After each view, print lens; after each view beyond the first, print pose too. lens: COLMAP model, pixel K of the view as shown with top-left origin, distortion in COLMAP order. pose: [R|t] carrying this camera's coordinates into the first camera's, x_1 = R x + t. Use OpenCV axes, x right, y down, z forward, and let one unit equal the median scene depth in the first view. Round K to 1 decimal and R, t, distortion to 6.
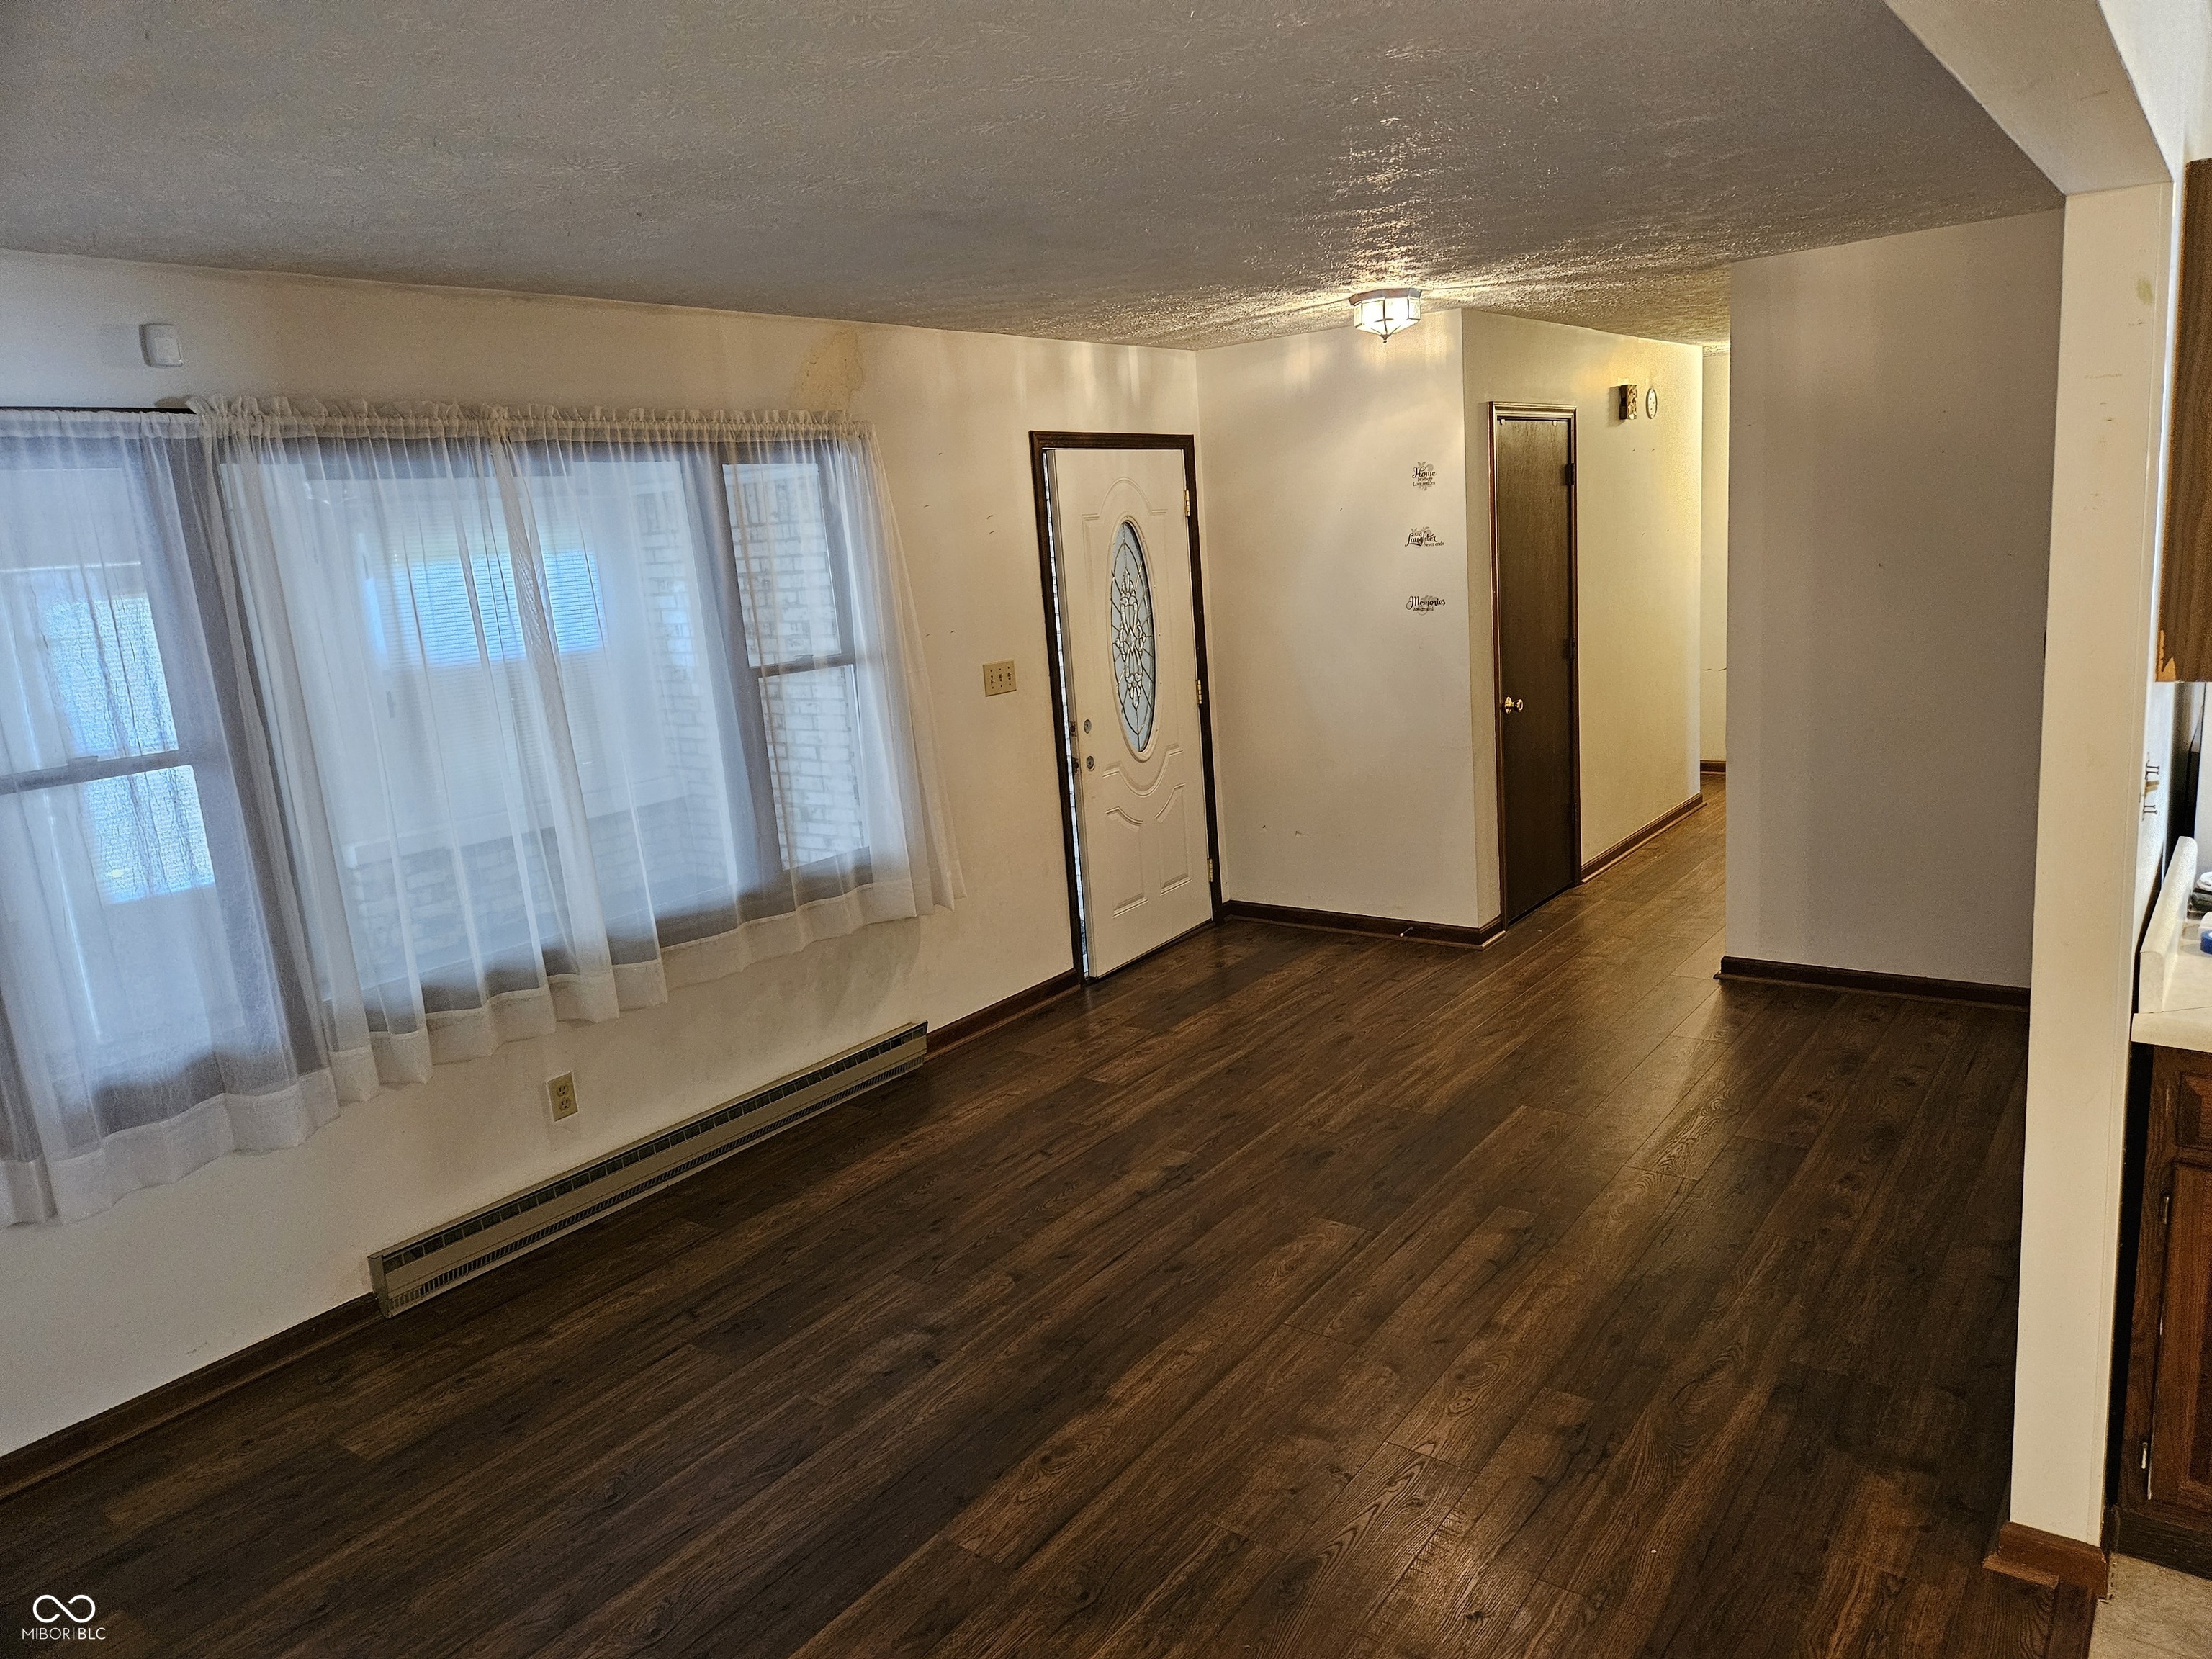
lens RADIAL K [[1485.1, 0, 1106.0], [0, 1485.1, 829.5], [0, 0, 1]] dist [0.047961, -0.001514]
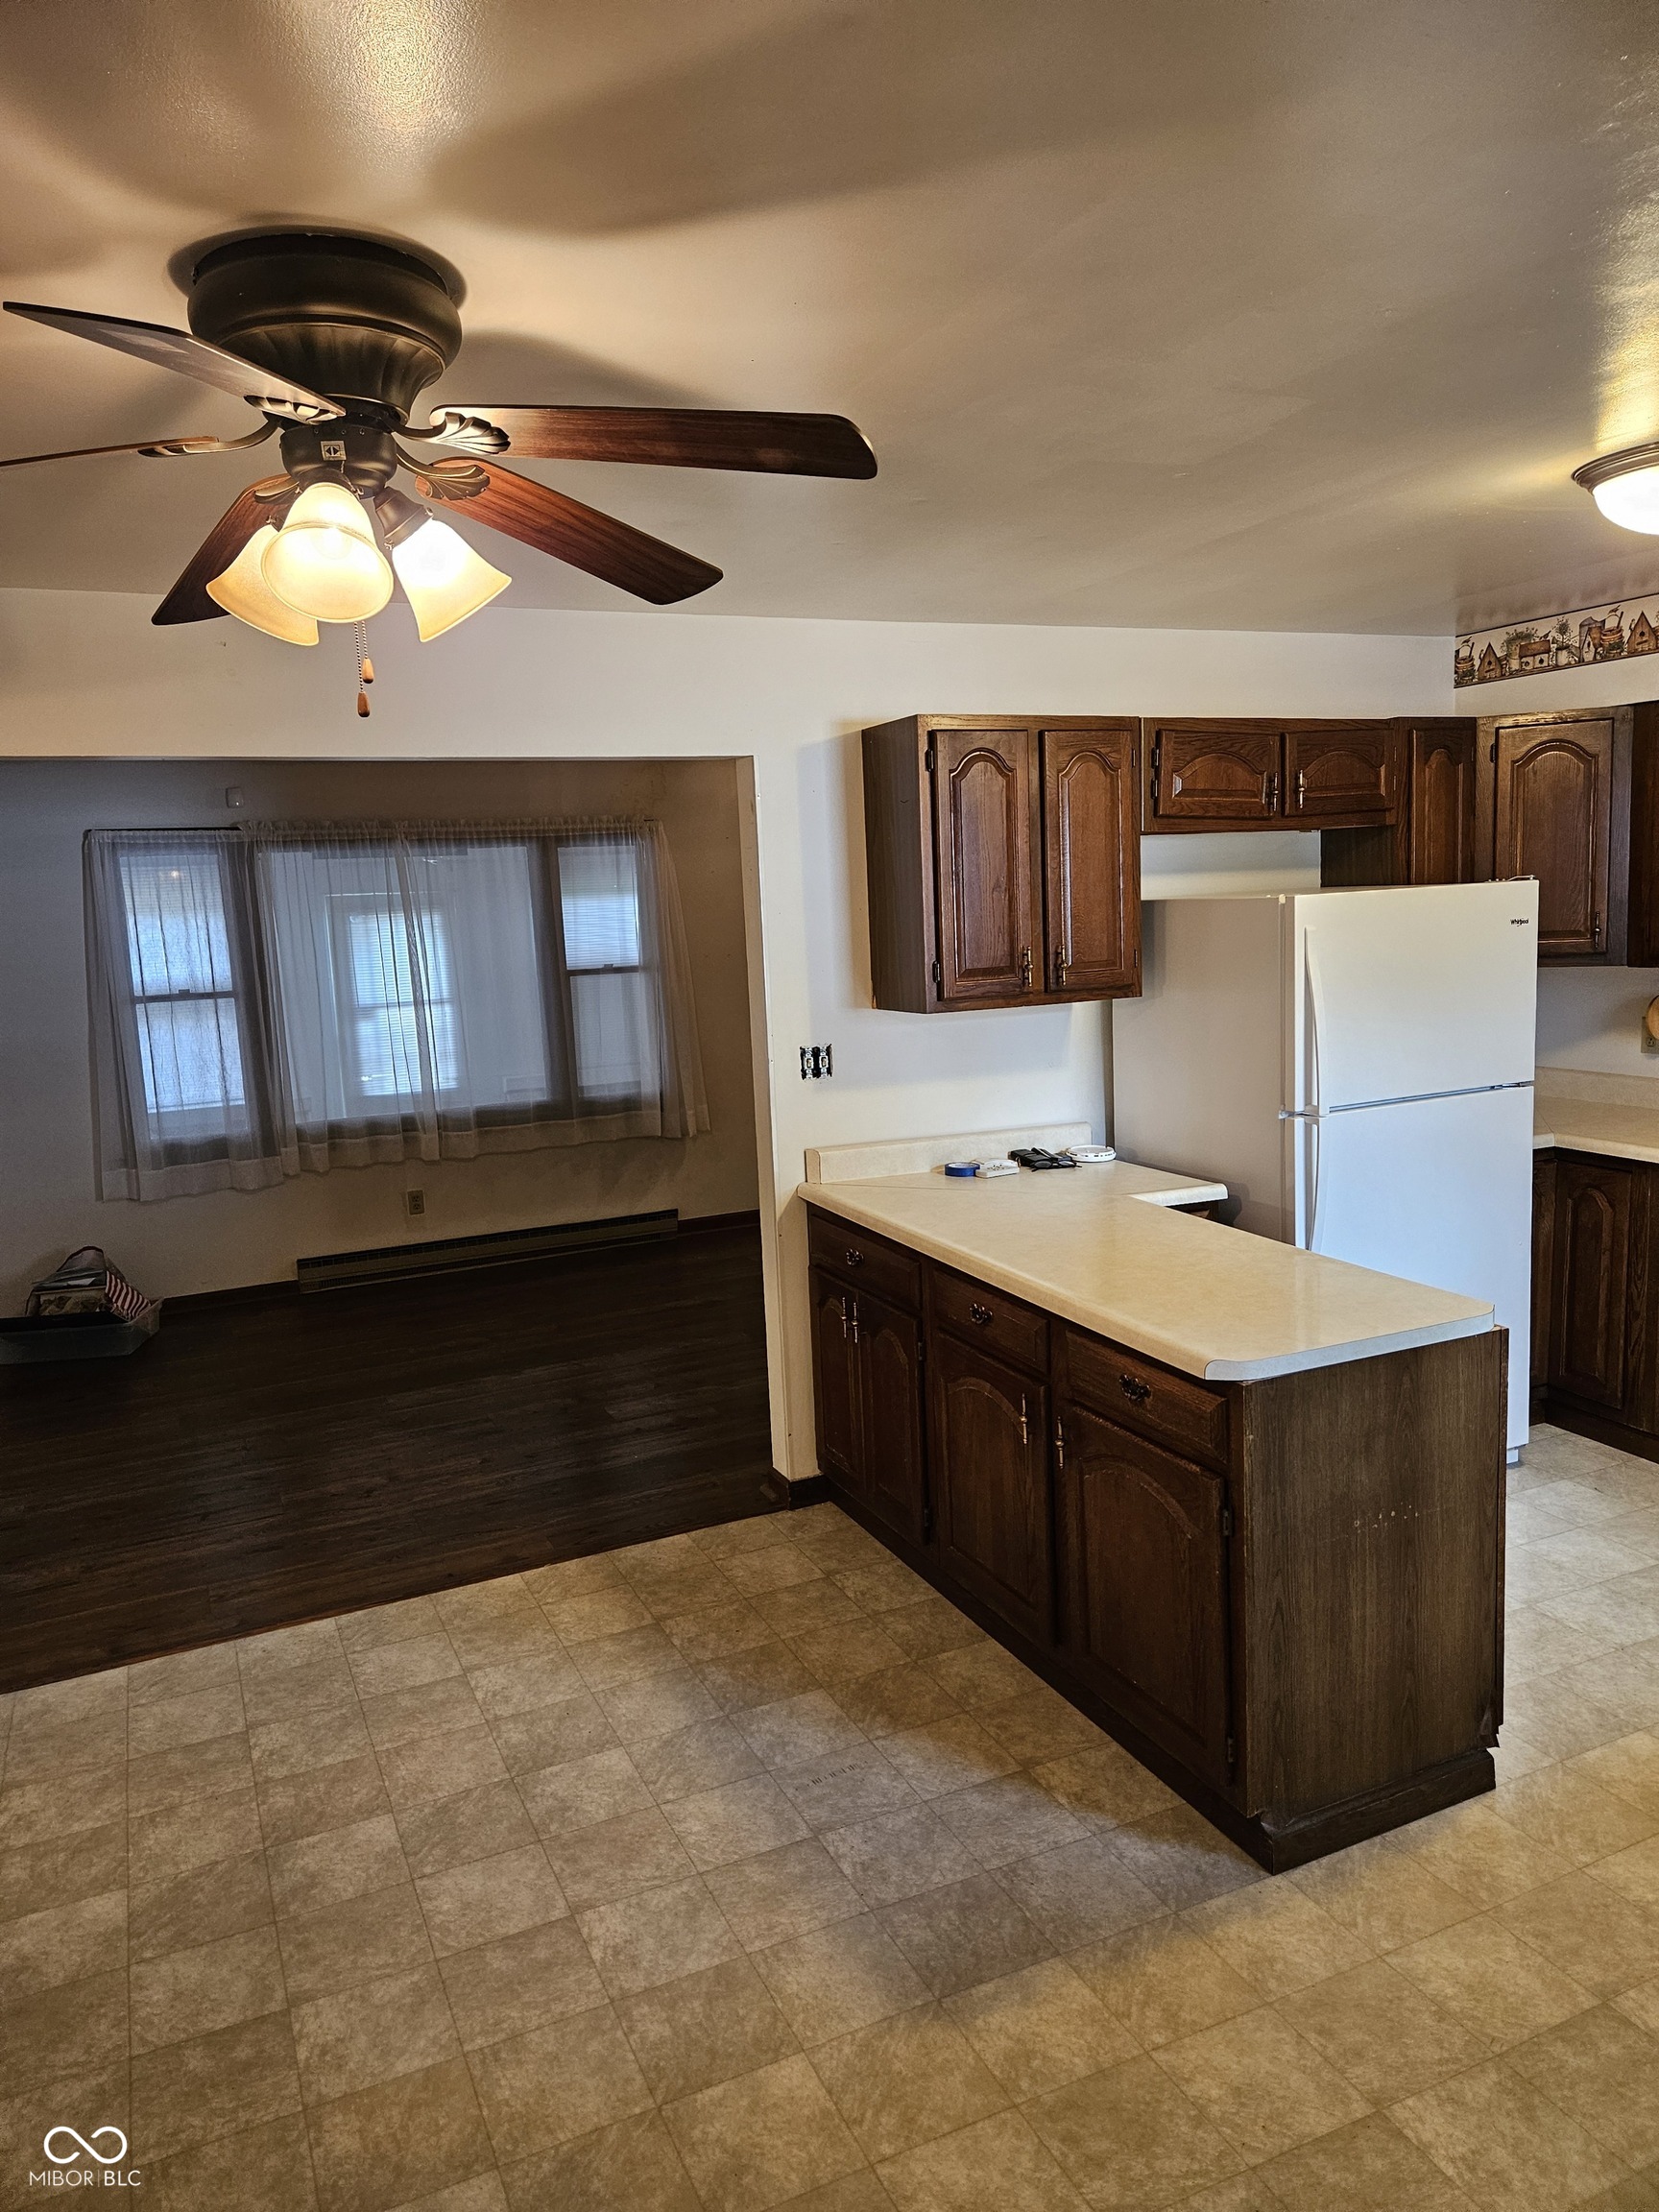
lens RADIAL K [[1485.1, 0, 829.5], [0, 1485.1, 1106.0], [0, 0, 1]] dist [0.047961, -0.001514]
pose [[0.885550, 0.101837, -0.453245, 0.956382], [-0.115918, 0.993253, -0.003313, 0.015827], [0.449850, 0.055473, 0.891380, -0.401866]]
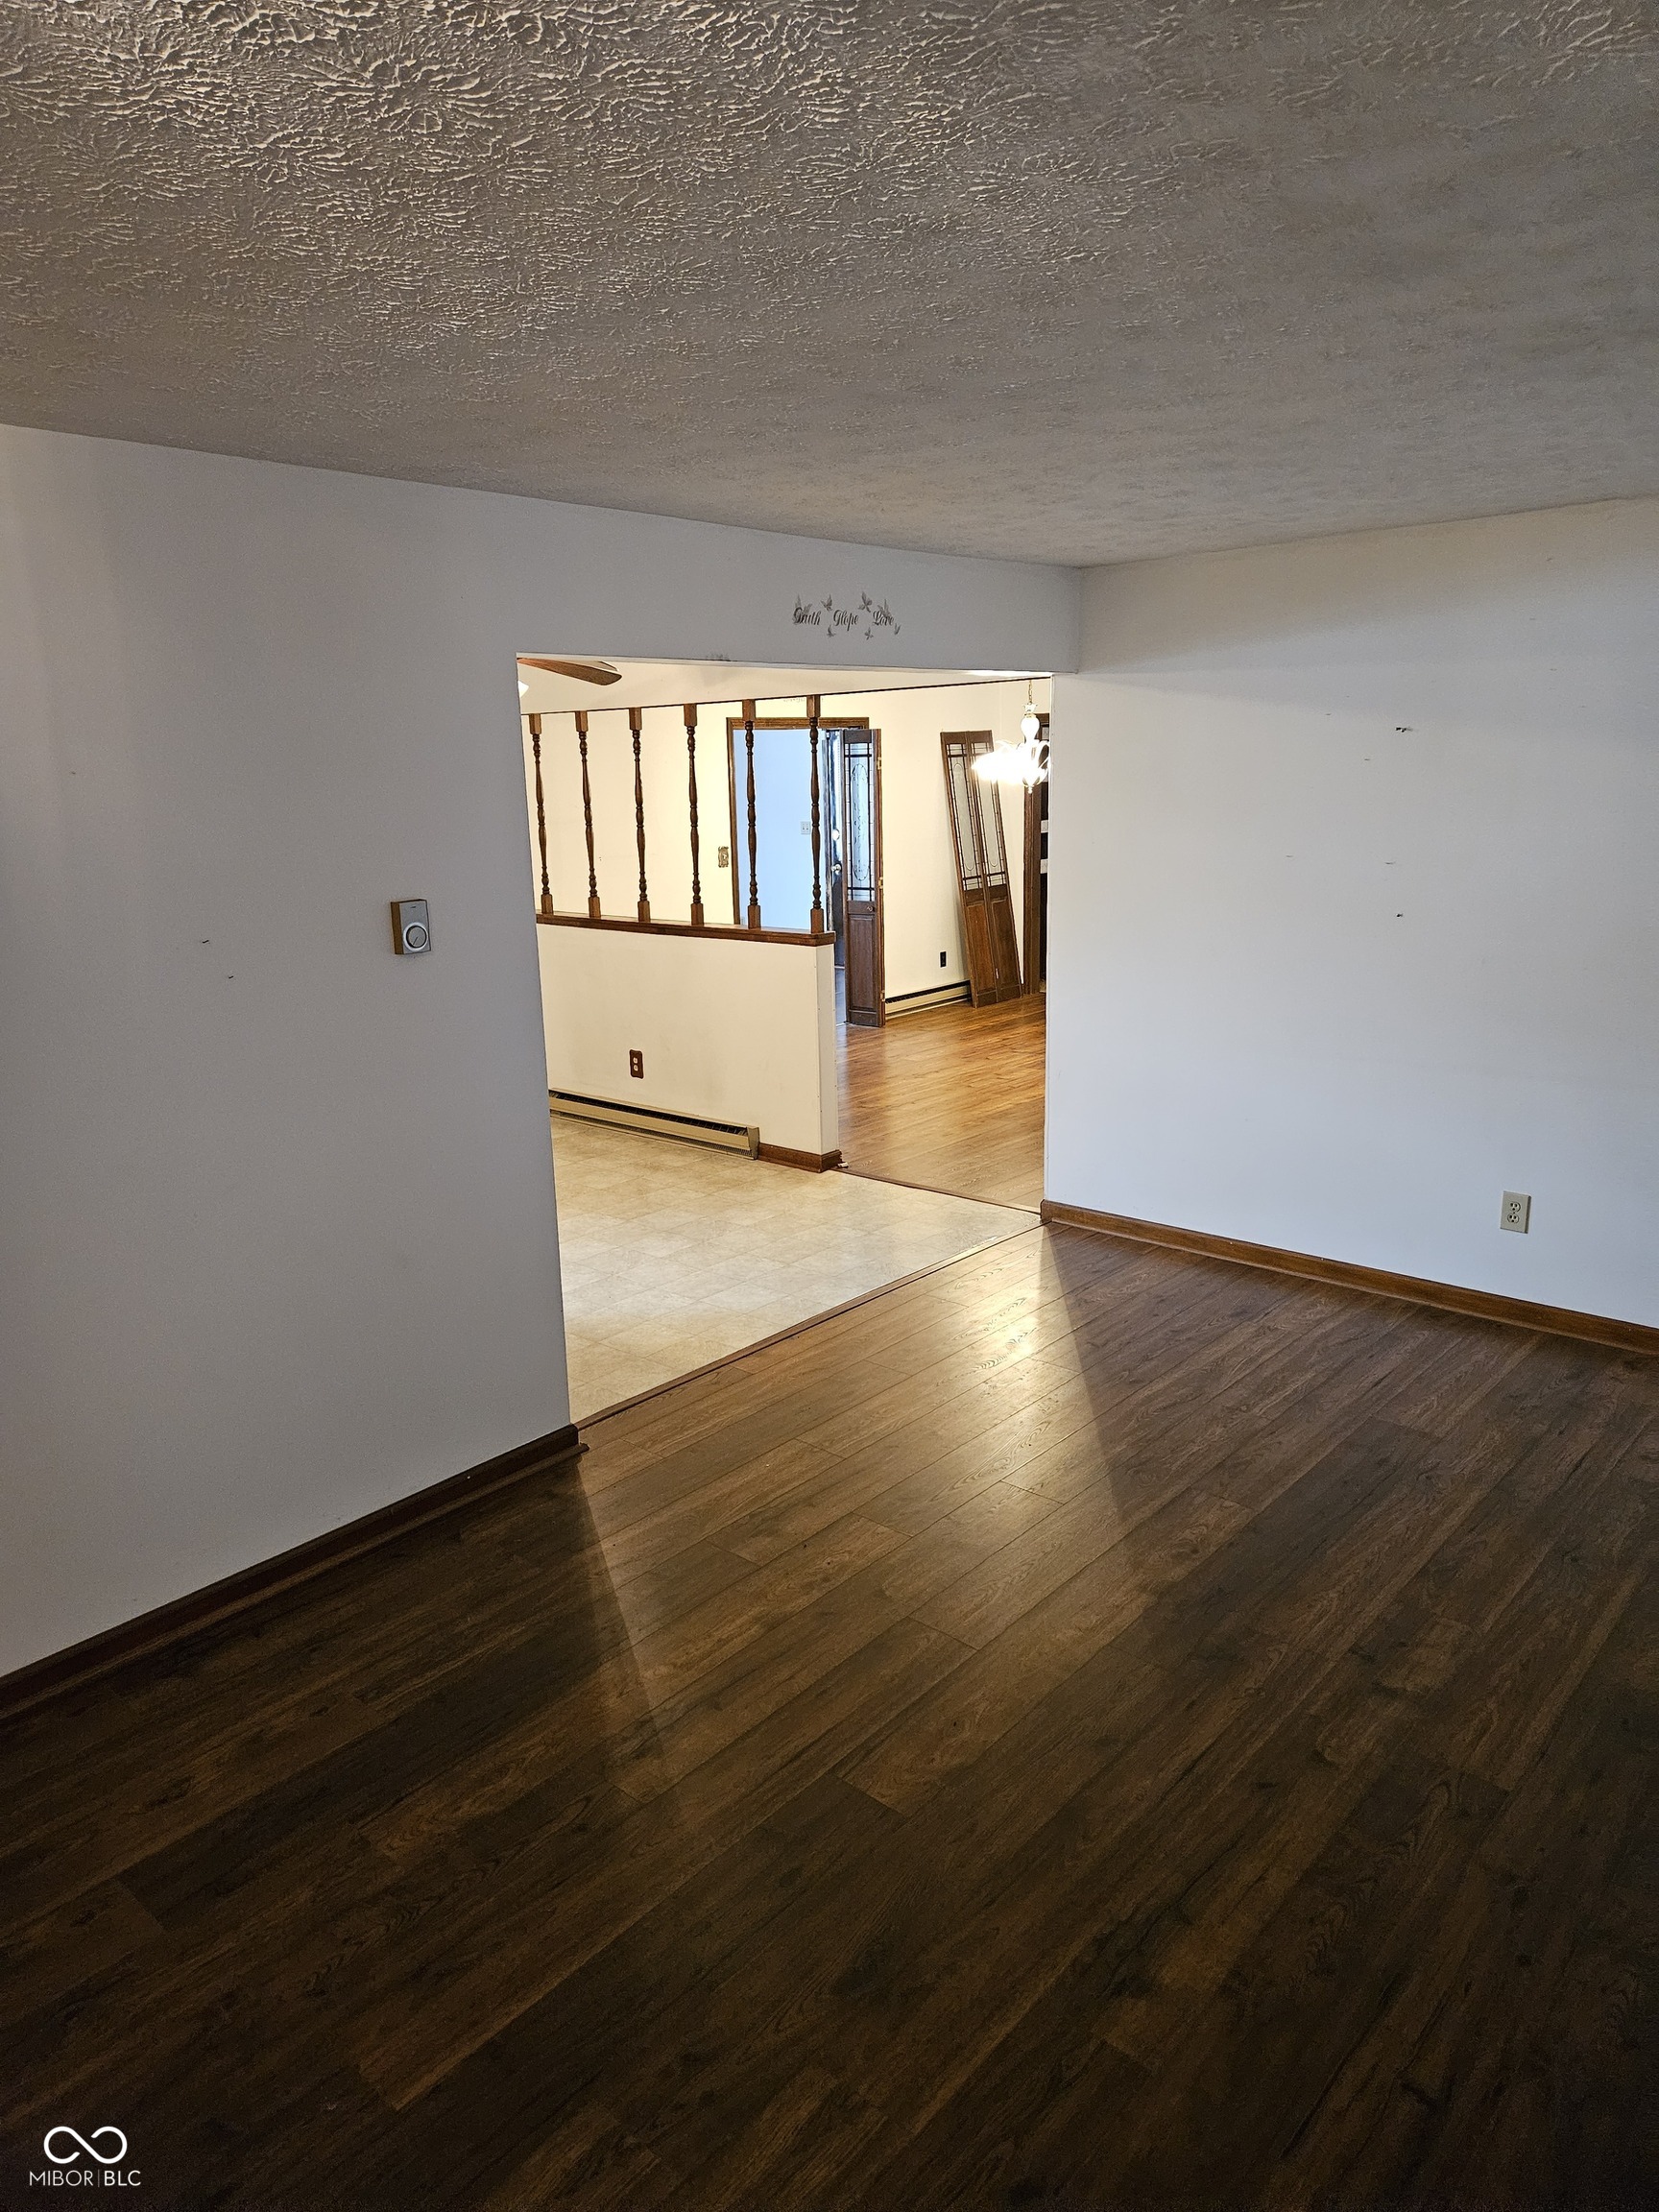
lens RADIAL K [[1453.7, 0, 787.6], [0, 1453.7, 1105.6], [0, 0, 1]] dist [0.046003, -0.000051]
pose [[-0.989896, 0.077736, 0.118586, 0.091817], [0.120237, 0.903480, 0.411421, -0.337273], [-0.075158, 0.421523, -0.903698, 1.540233]]
